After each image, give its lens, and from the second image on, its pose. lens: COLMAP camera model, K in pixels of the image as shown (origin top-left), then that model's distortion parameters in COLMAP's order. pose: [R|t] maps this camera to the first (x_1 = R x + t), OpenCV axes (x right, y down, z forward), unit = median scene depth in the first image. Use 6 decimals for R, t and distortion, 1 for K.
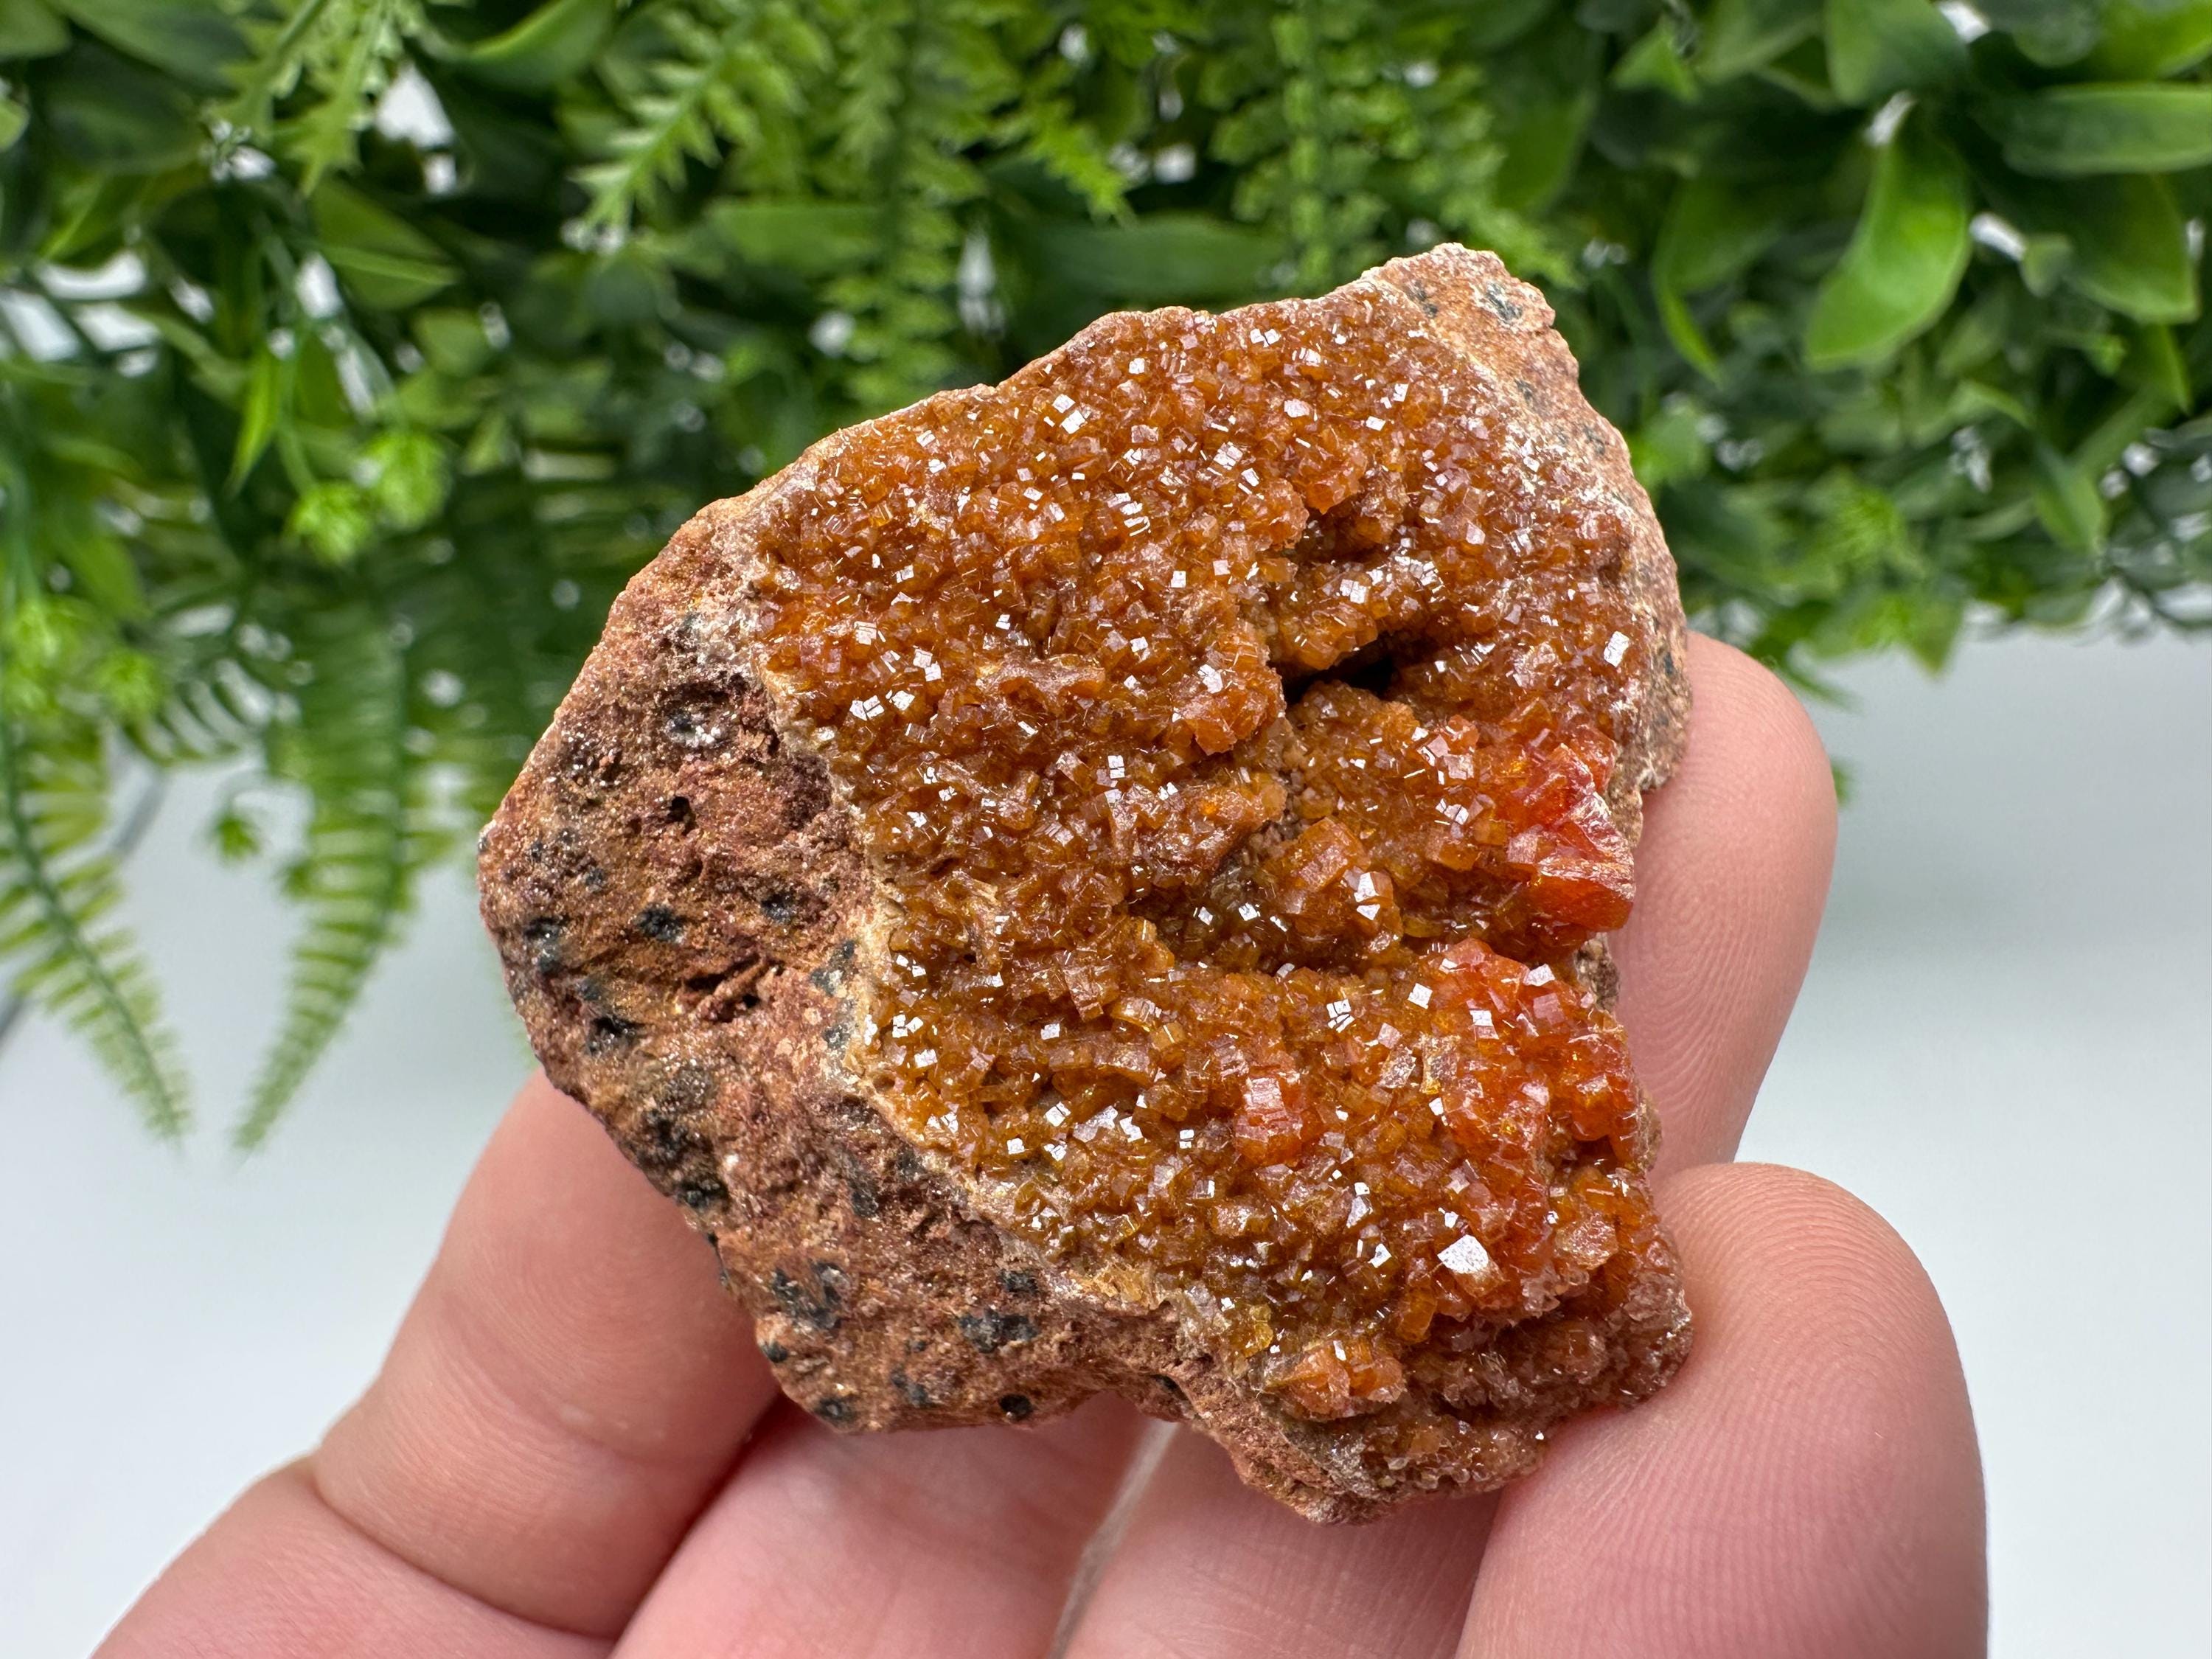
lens RADIAL K [[1570.4, 0, 1100.4], [0, 1570.4, 931.0], [0, 0, 1]] dist [-0.003247, -0.000547]
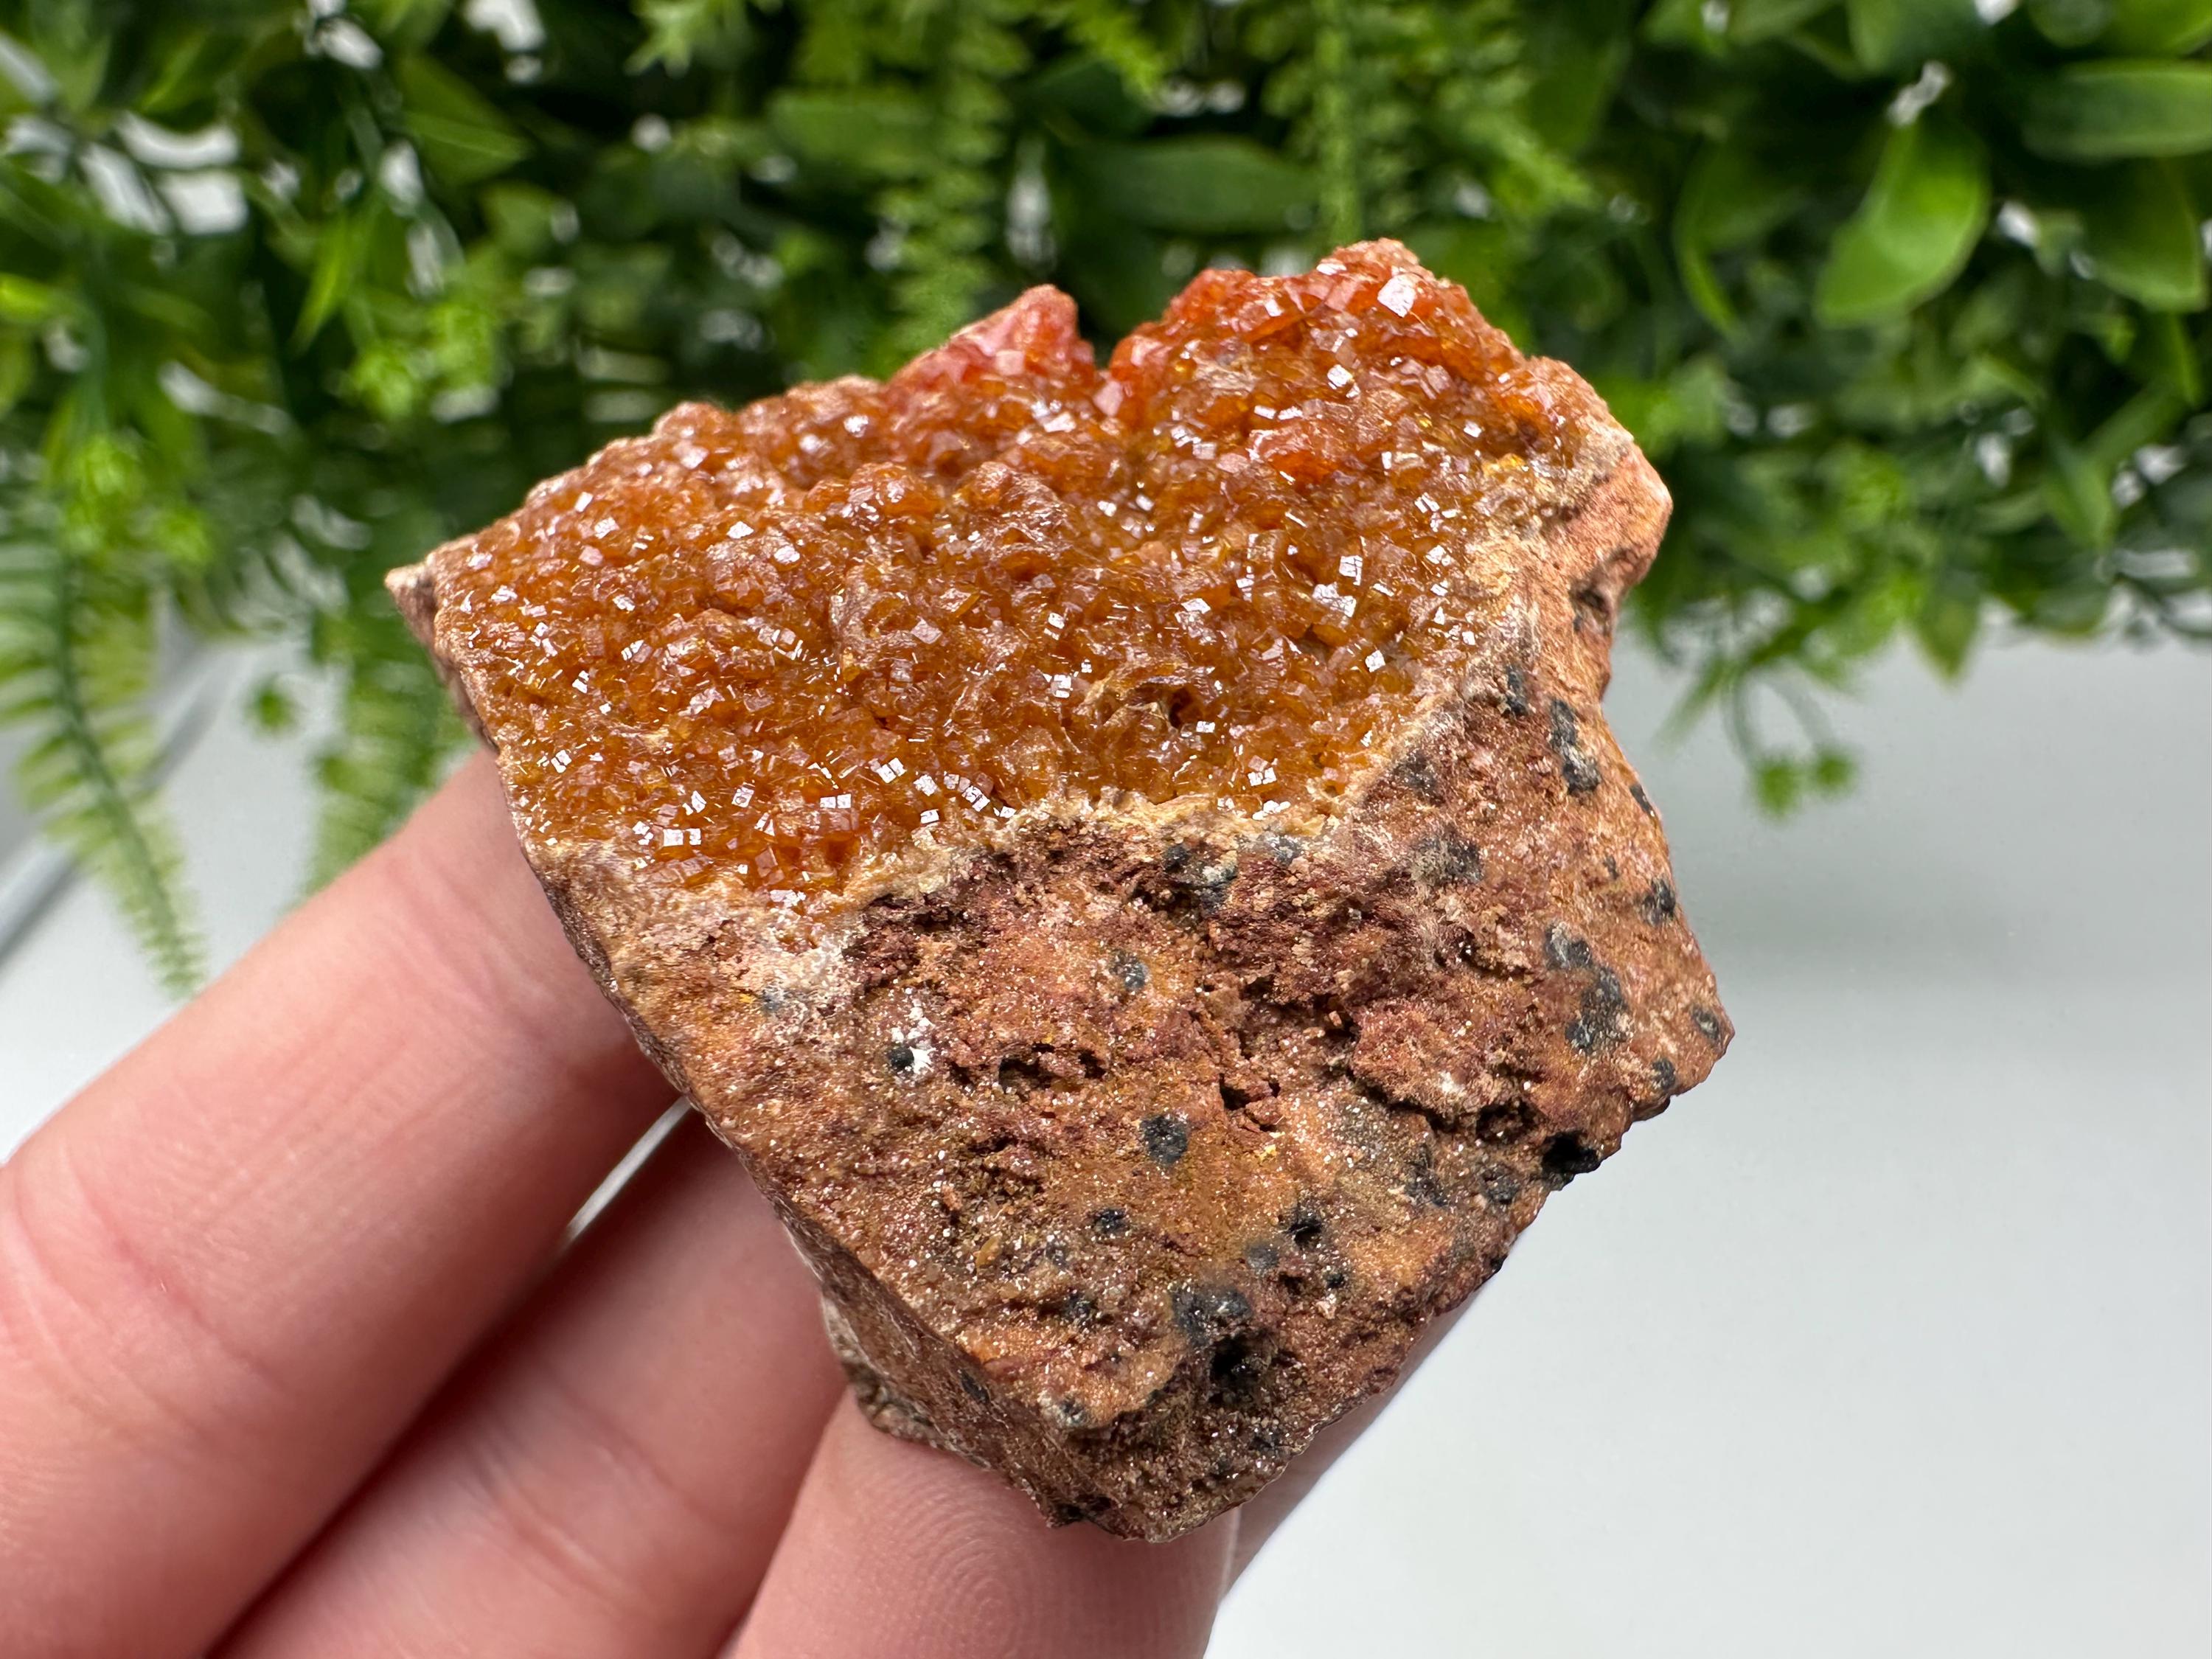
lens RADIAL K [[1578.2, 0, 1117.6], [0, 1578.2, 914.5], [0, 0, 1]] dist [-0.003891, 0.003381]
pose [[0.997304, 0.072040, -0.013989, 0.029640], [-0.072589, 0.996400, -0.043794, 0.098583], [0.010783, 0.044691, 0.998943, -0.022652]]
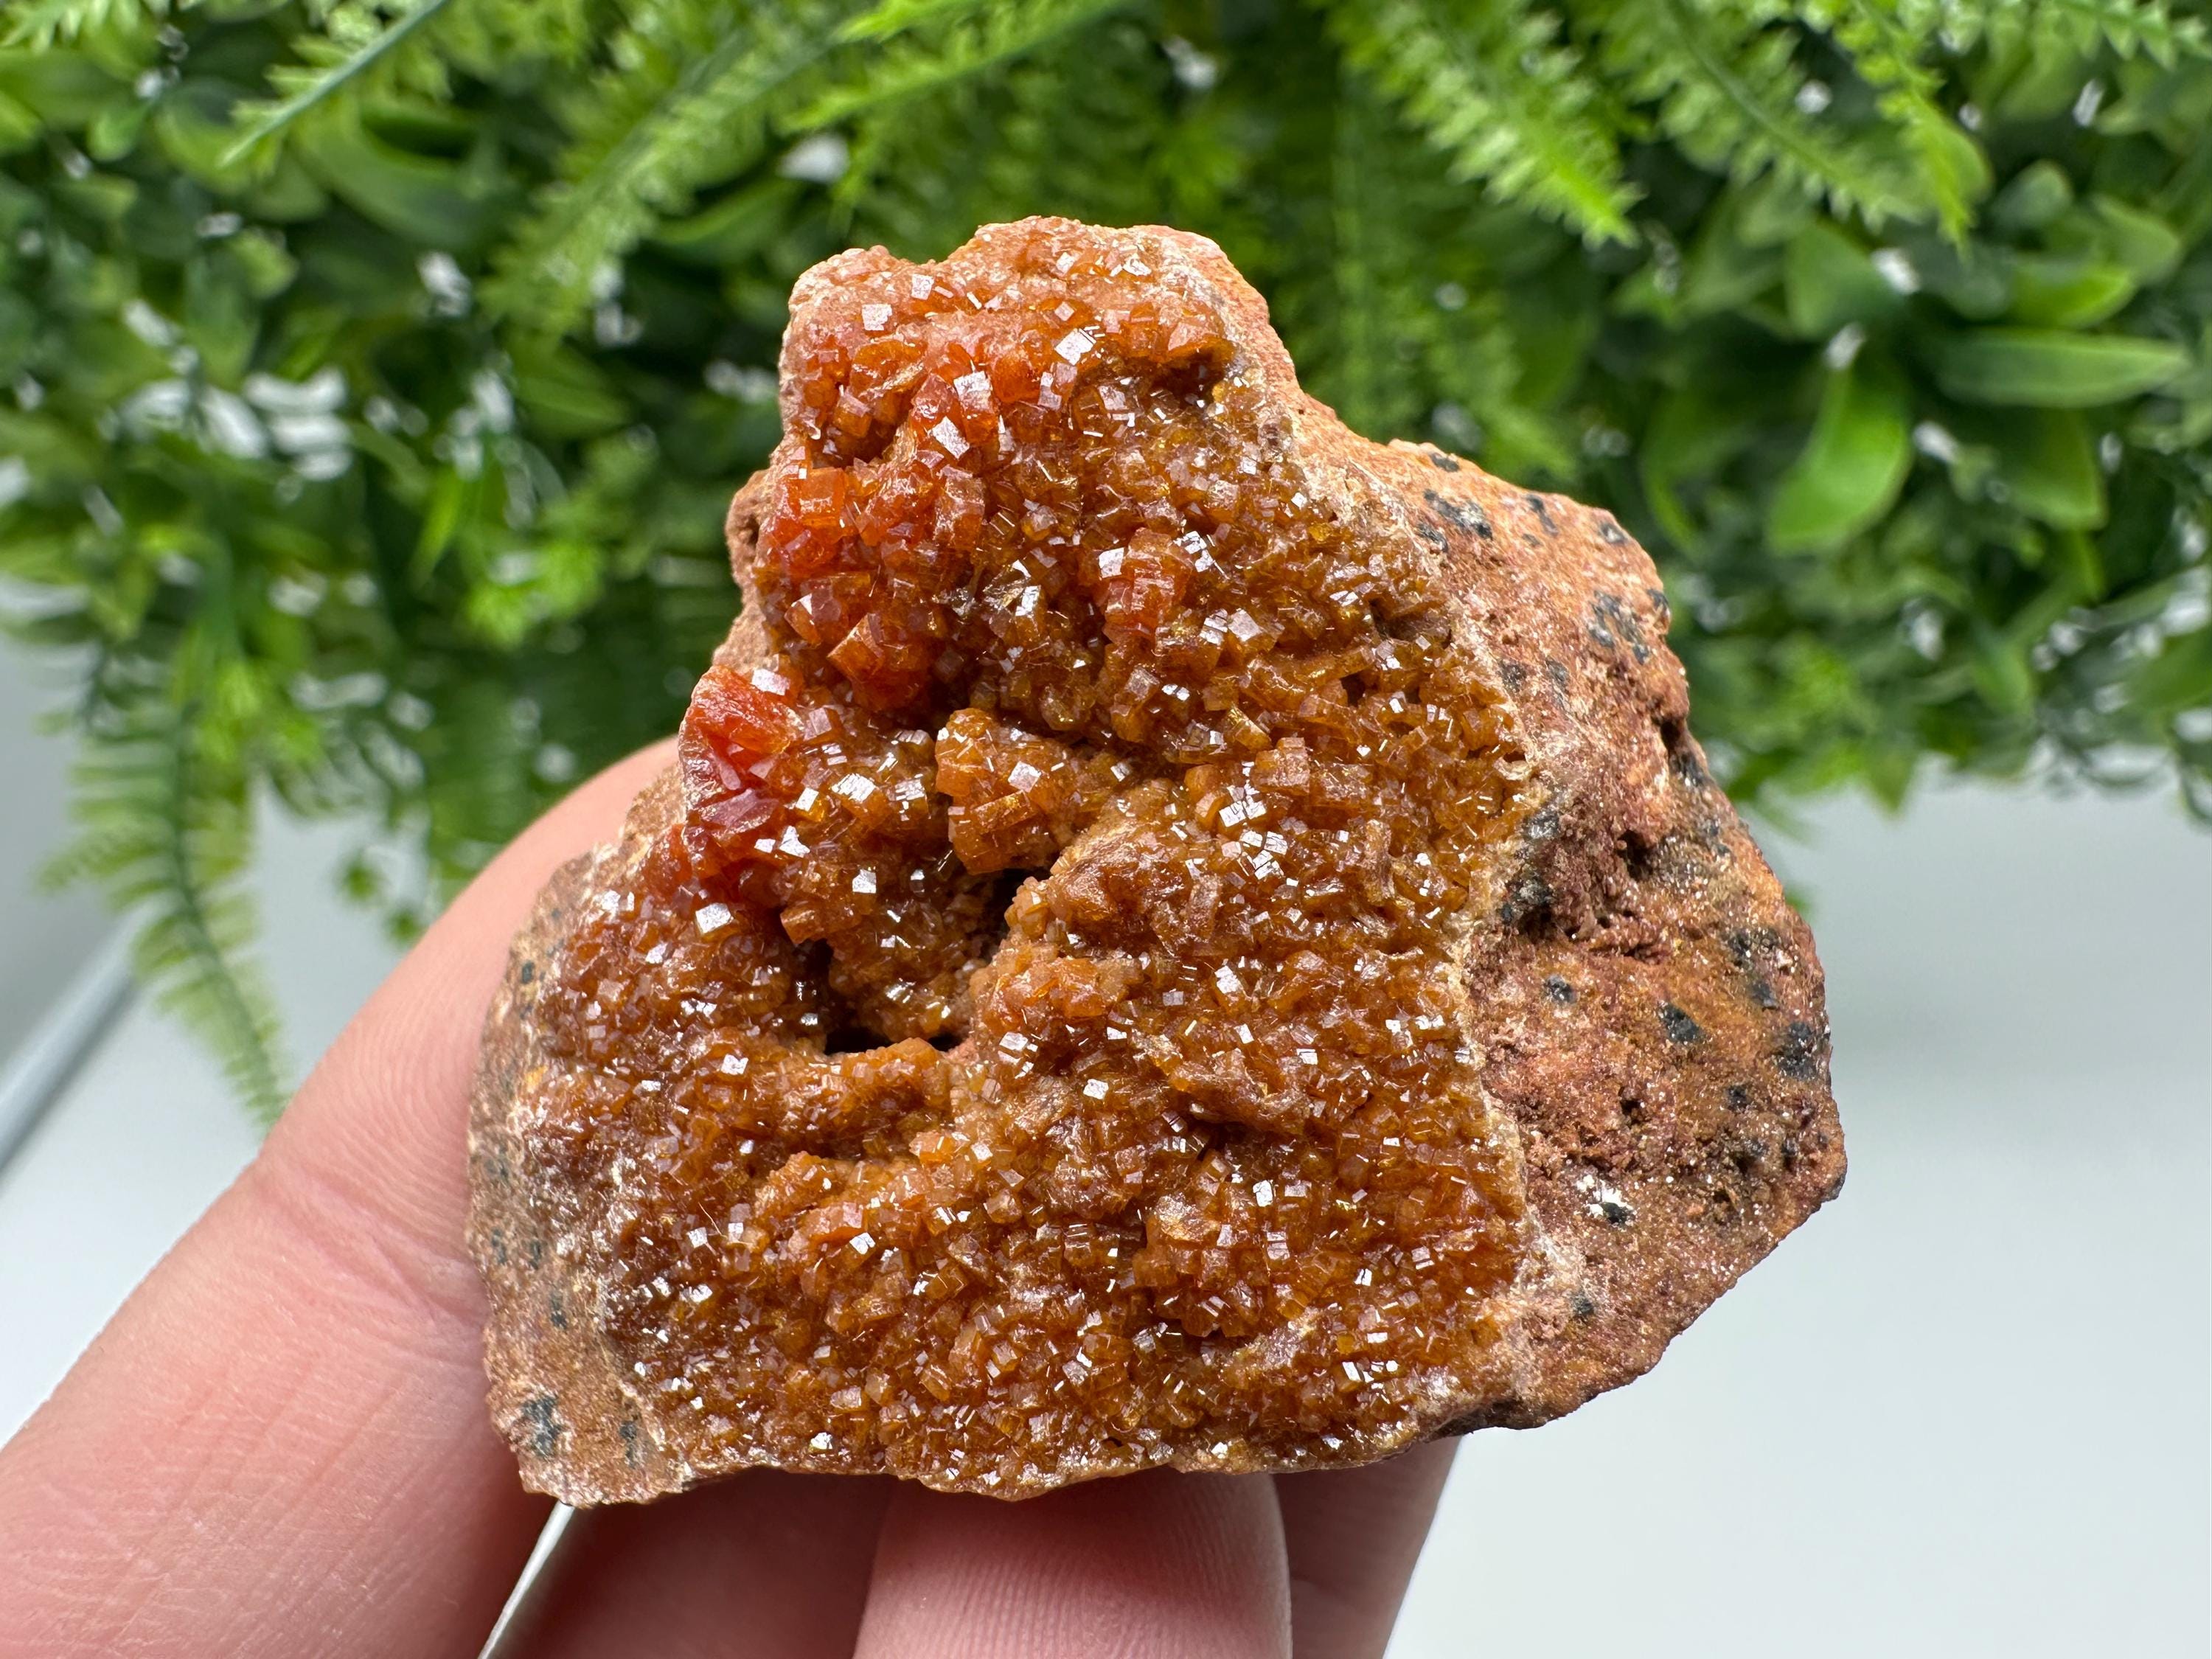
lens RADIAL K [[1589.1, 0, 1107.9], [0, 1589.1, 952.5], [0, 0, 1]] dist [-0.002554, -0.001943]
pose [[0.998718, 0.050095, 0.007218, -0.037476], [-0.049601, 0.997126, -0.057266, 0.034089], [-0.010066, 0.056835, 0.998333, -0.156473]]
